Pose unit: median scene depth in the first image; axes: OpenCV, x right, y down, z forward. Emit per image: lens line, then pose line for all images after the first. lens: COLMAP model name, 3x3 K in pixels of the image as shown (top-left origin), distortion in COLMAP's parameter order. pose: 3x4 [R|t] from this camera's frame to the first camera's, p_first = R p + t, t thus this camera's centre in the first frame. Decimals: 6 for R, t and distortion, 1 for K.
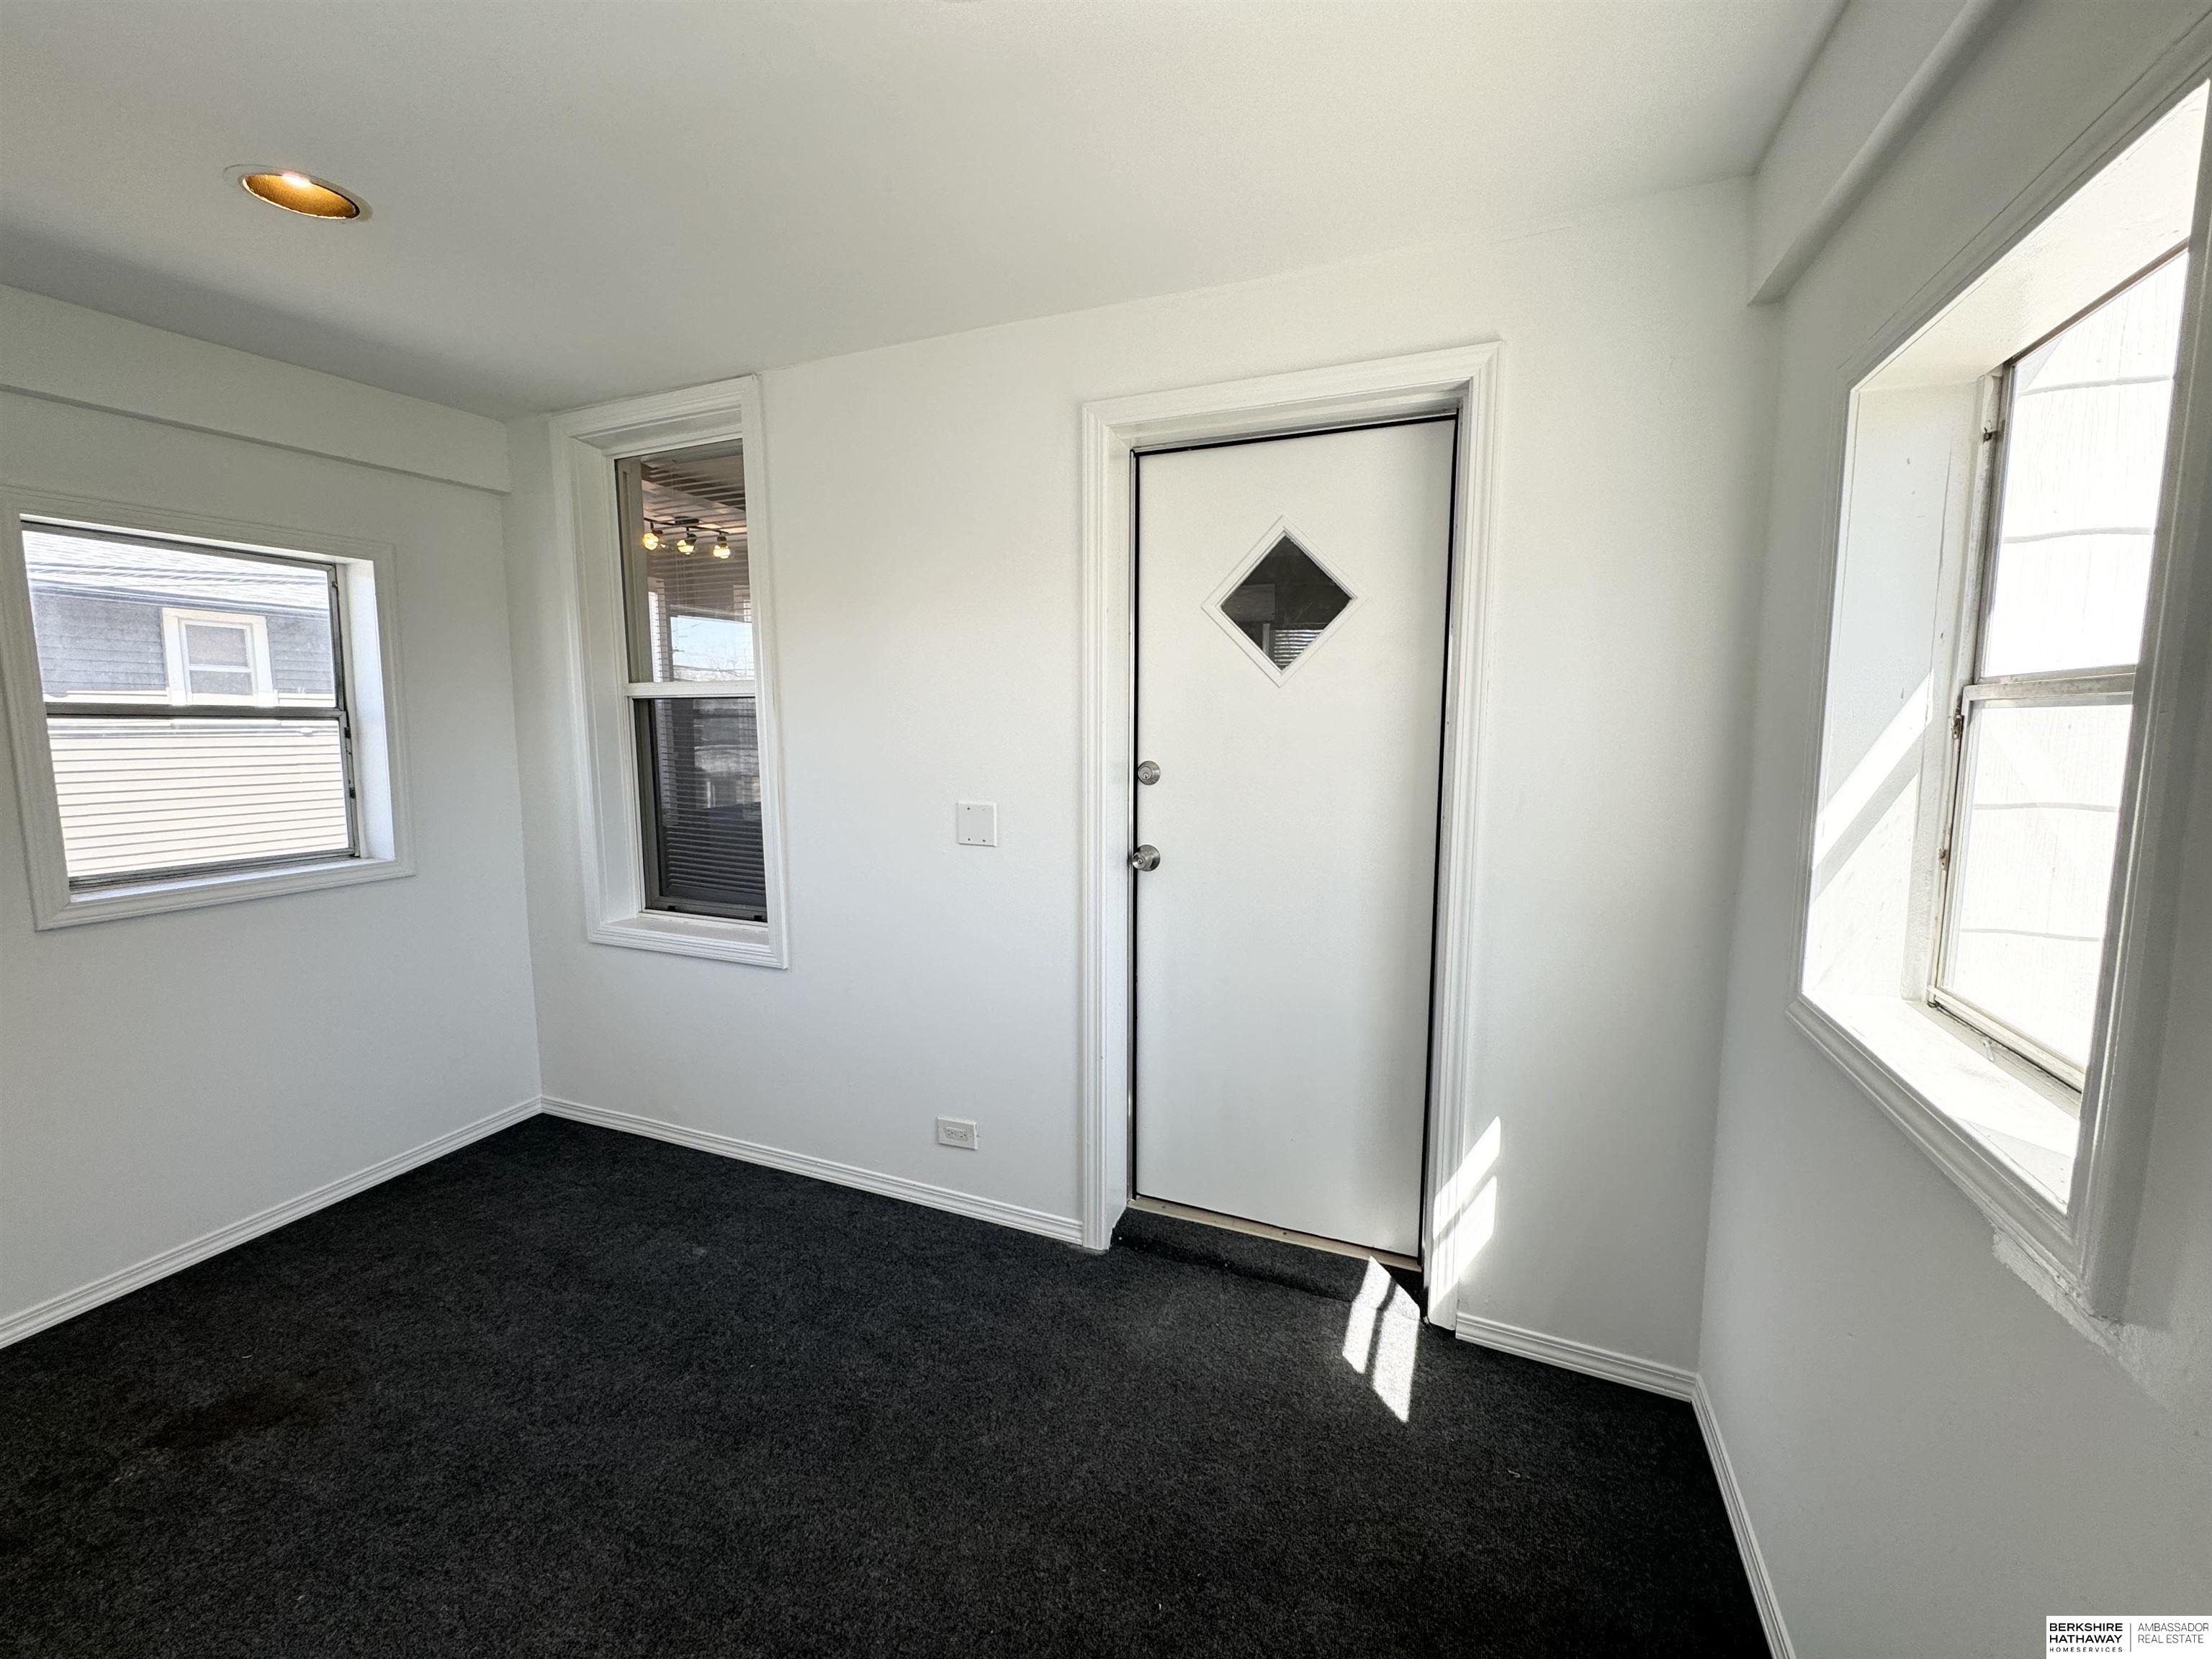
lens RADIAL K [[883.5, 0, 1104.2], [0, 883.5, 821.9], [0, 0, 1]] dist [-0.000796, -0.000310]
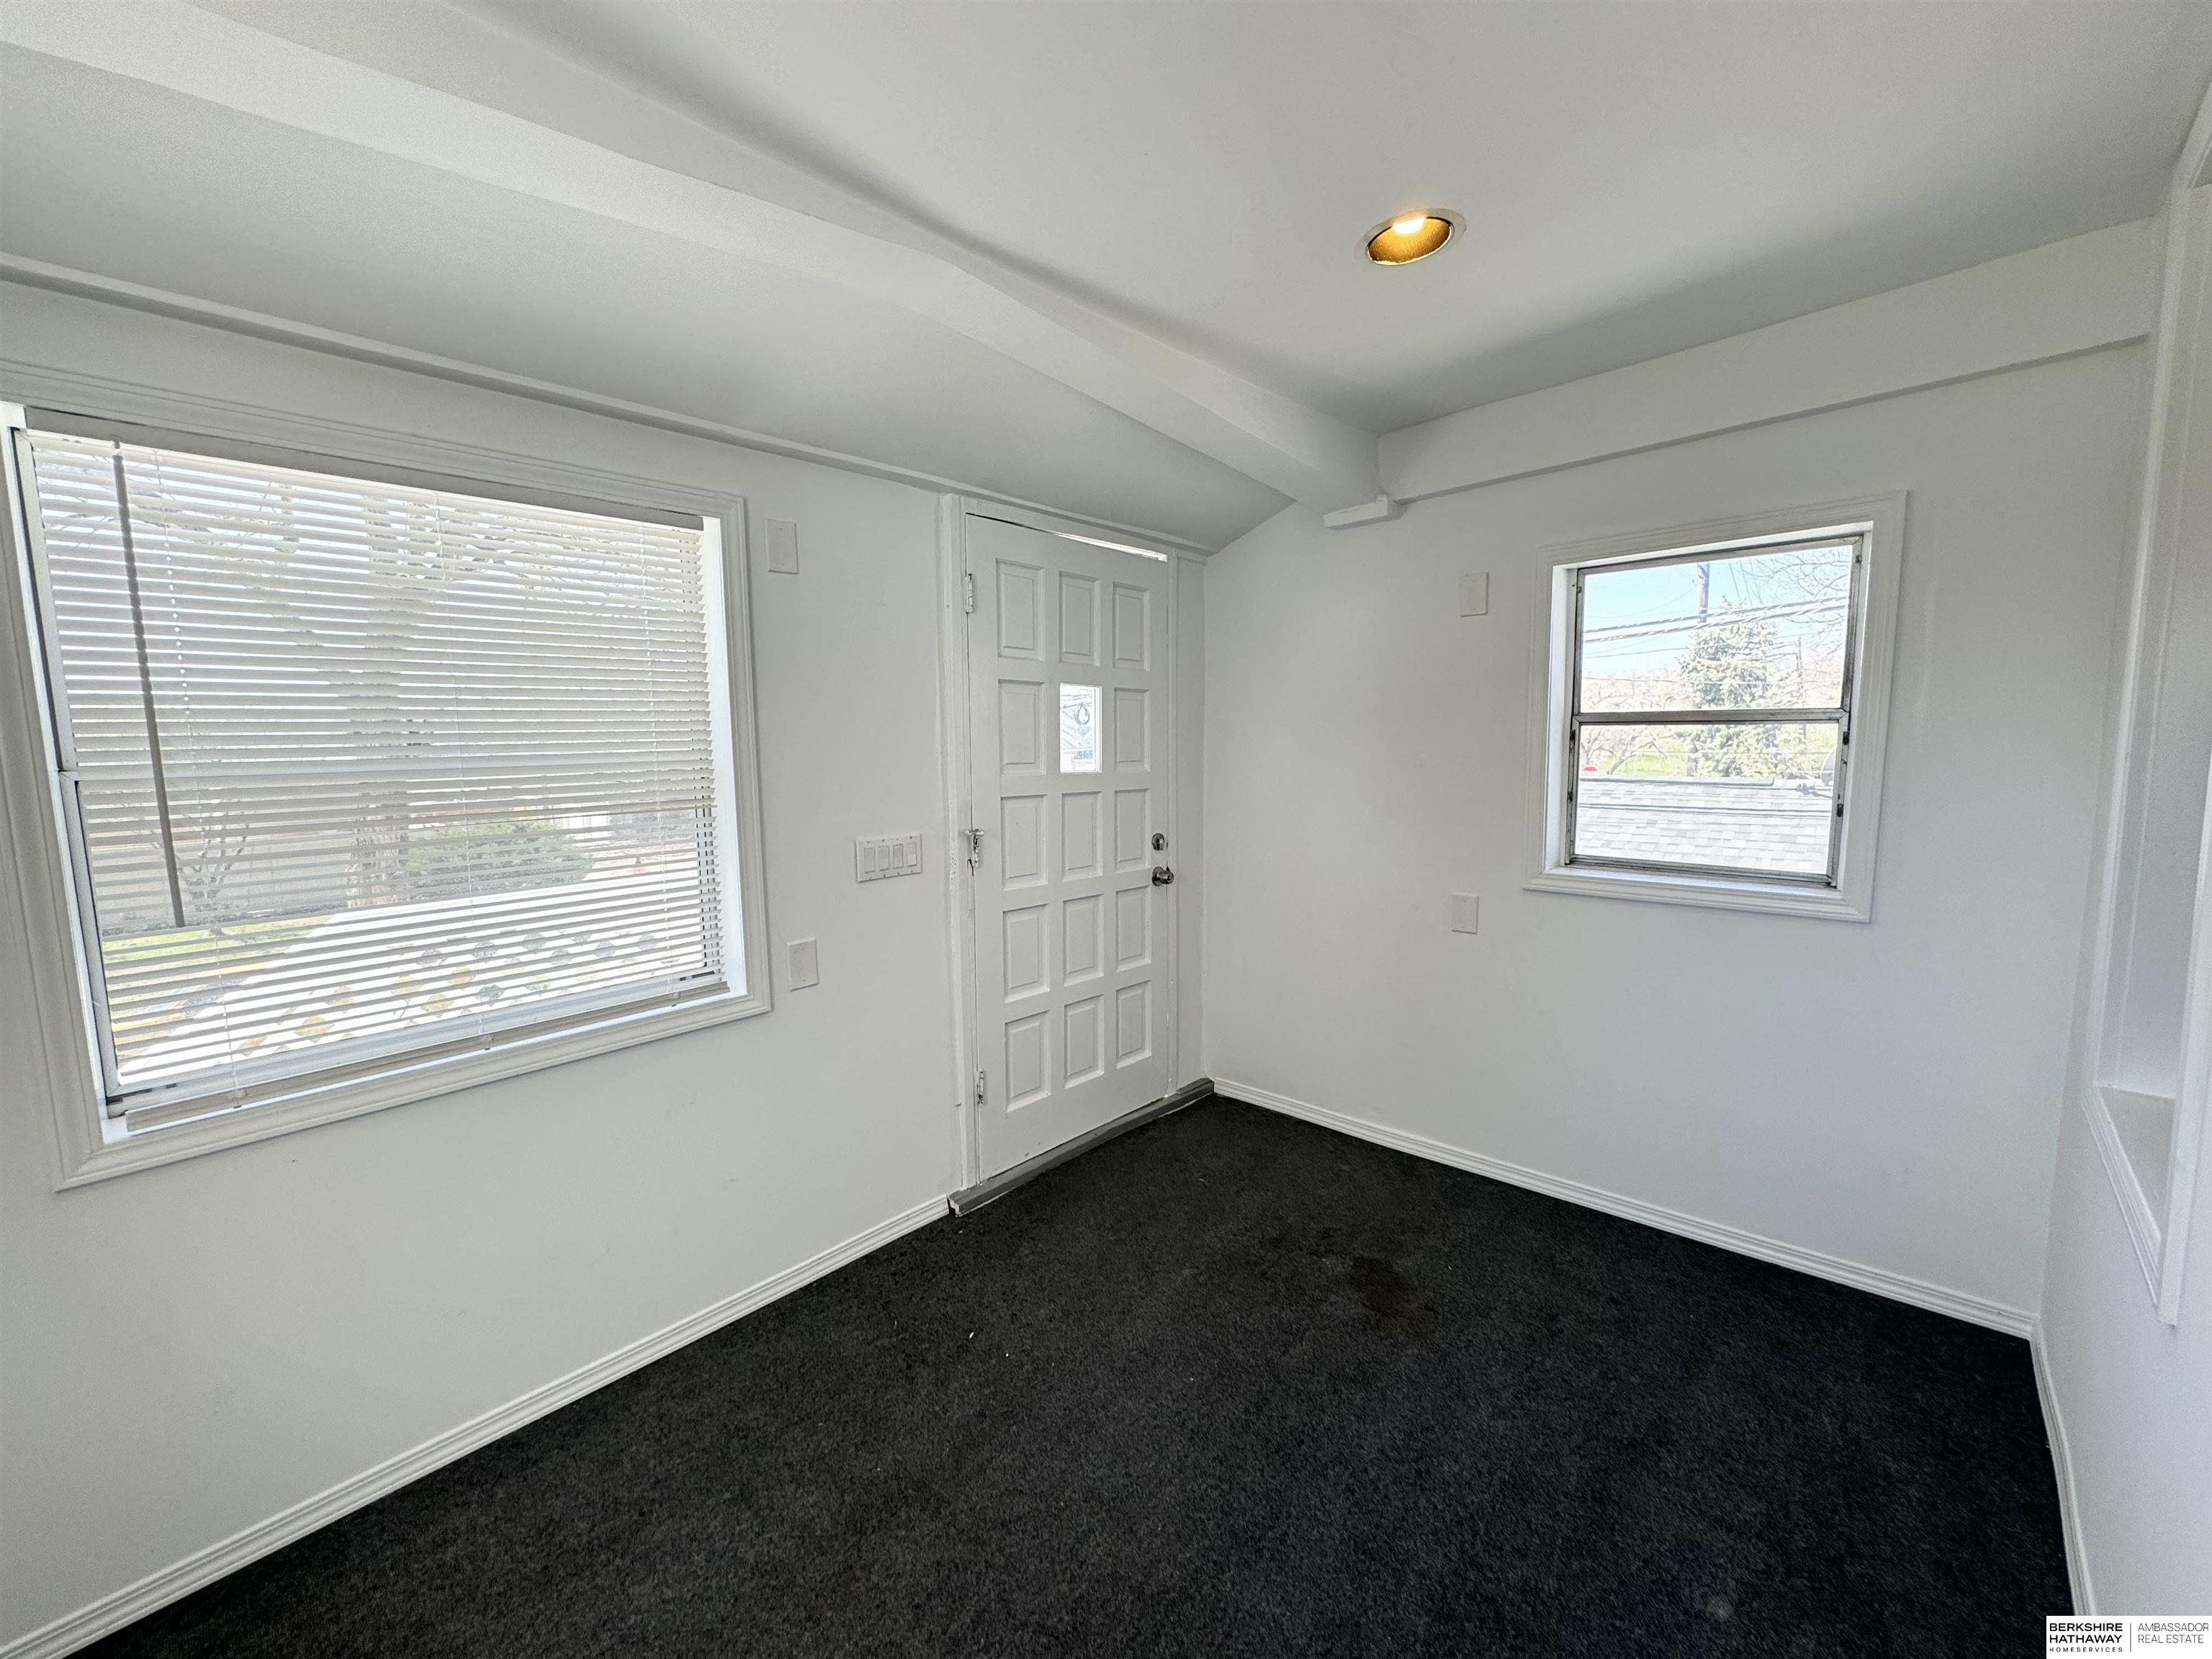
lens RADIAL K [[883.5, 0, 1106.3], [0, 883.5, 833.0], [0, 0, 1]] dist [-0.000796, -0.000310]
pose [[-0.351119, 0.108476, -0.930026, 0.191209], [-0.086926, 0.985200, 0.147729, -0.086714], [0.932287, 0.132714, -0.336493, 0.742860]]
